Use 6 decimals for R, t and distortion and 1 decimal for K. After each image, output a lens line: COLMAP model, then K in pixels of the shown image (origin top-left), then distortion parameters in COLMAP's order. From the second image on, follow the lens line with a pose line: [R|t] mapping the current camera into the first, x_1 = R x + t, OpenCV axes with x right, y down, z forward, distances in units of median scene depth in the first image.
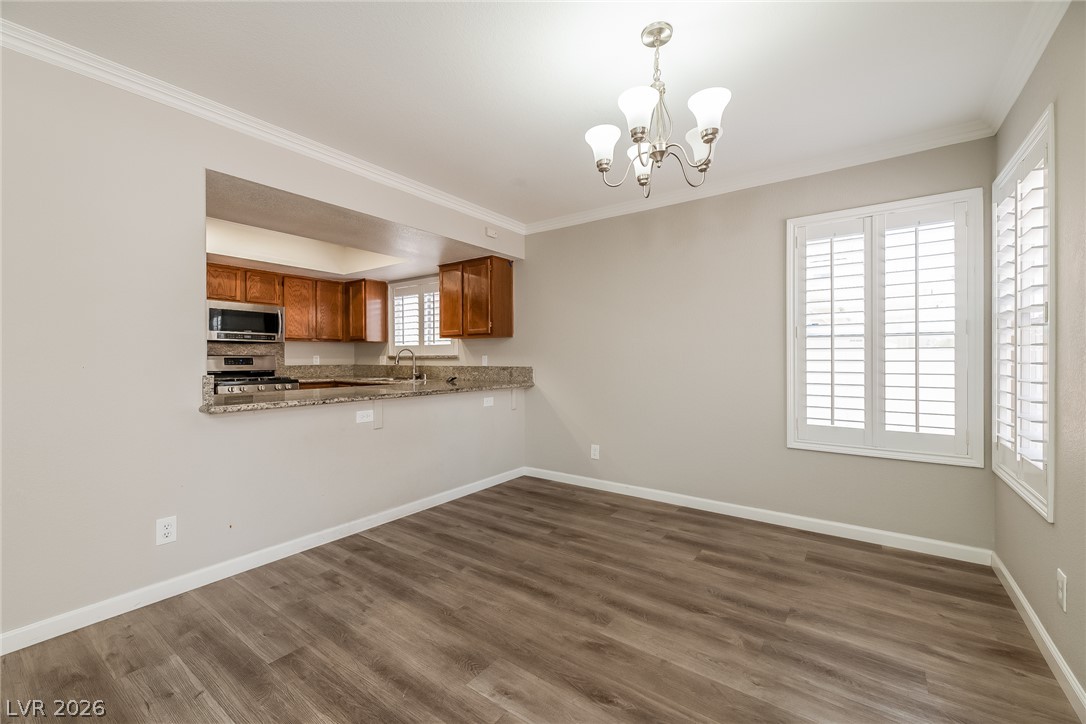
lens RADIAL K [[445.2, 0, 540.6], [0, 445.2, 356.2], [0, 0, 1]] dist [0.002331, -0.000063]
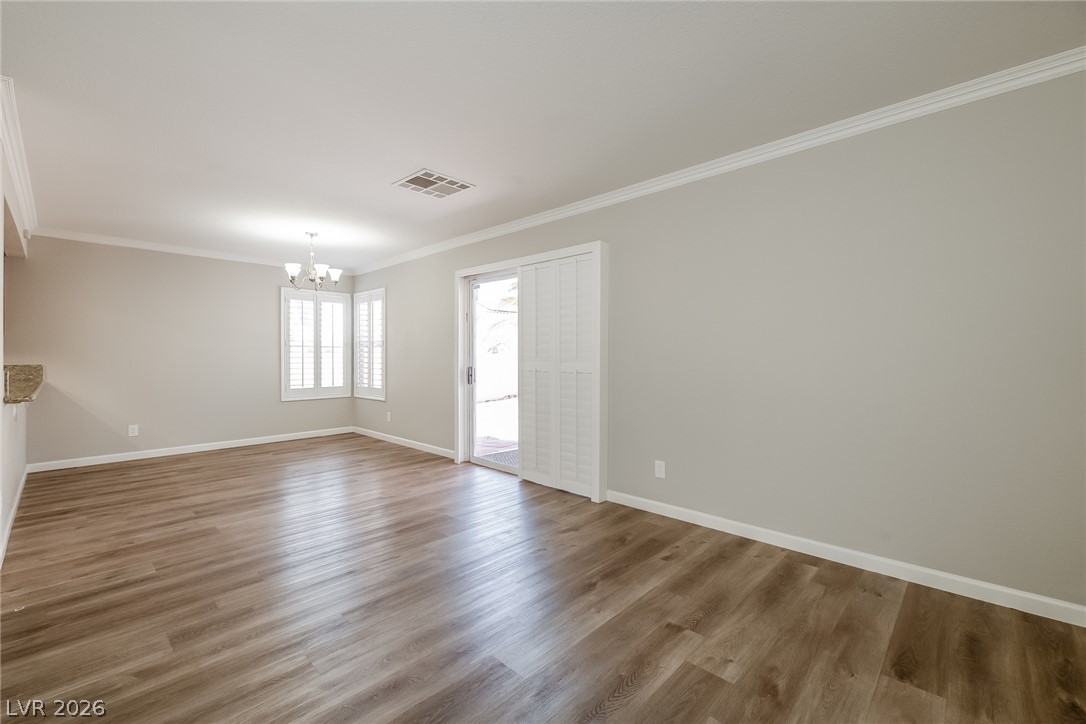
lens RADIAL K [[448.0, 0, 543.7], [0, 448.0, 364.6], [0, 0, 1]] dist [0.001048, -0.000259]
pose [[0.110076, -0.015967, 0.993795, -0.897857], [-0.001242, 0.999868, 0.016202, 0.004839], [-0.993922, -0.003018, 0.110042, -0.264695]]
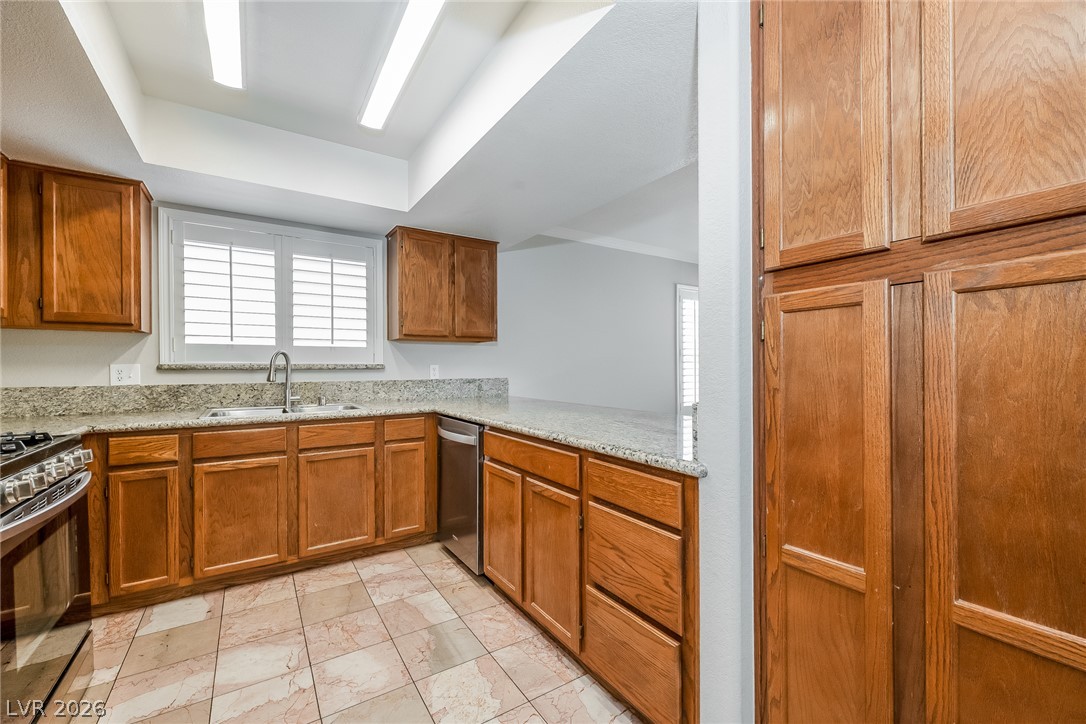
lens RADIAL K [[448.0, 0, 543.7], [0, 448.0, 364.6], [0, 0, 1]] dist [0.001048, -0.000259]
pose [[0.350726, 0.007219, 0.936450, -0.803692], [0.000983, 0.999967, -0.008076, 0.004534], [-0.936478, 0.003753, 0.350708, 0.600369]]
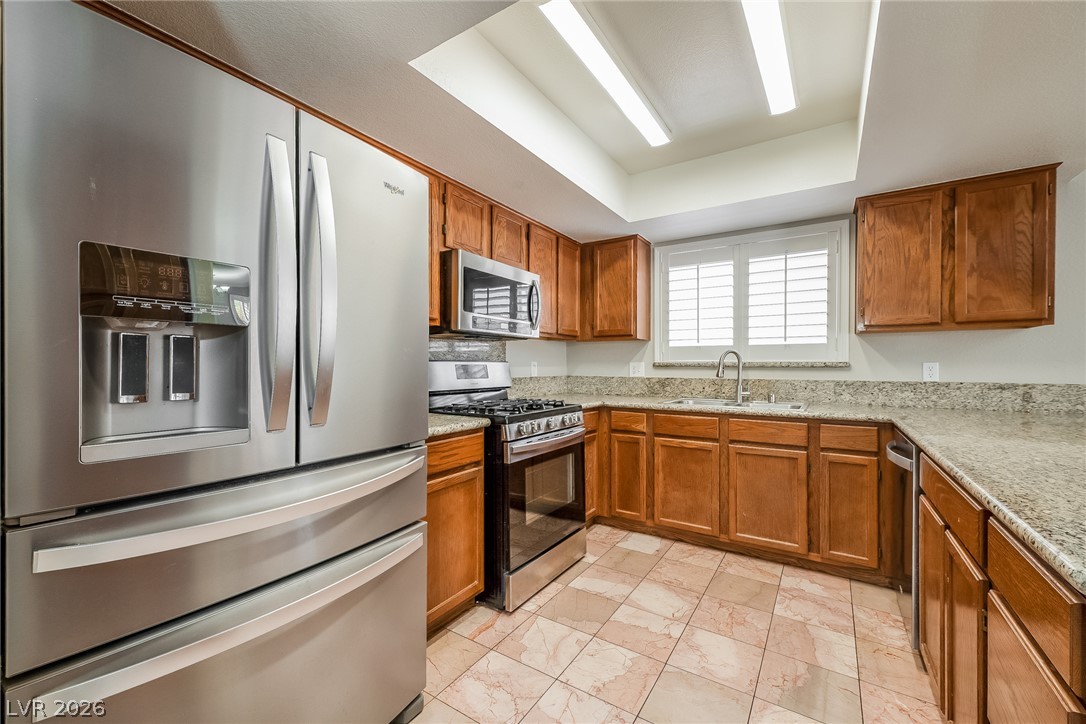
lens RADIAL K [[442.8, 0, 530.4], [0, 442.8, 363.3], [0, 0, 1]] dist [0.002166, 0.000170]
pose [[0.999268, 0.006909, 0.037614, -0.683532], [-0.006744, 0.999967, -0.004507, 0.005699], [-0.037644, 0.004251, 0.999282, 0.491414]]
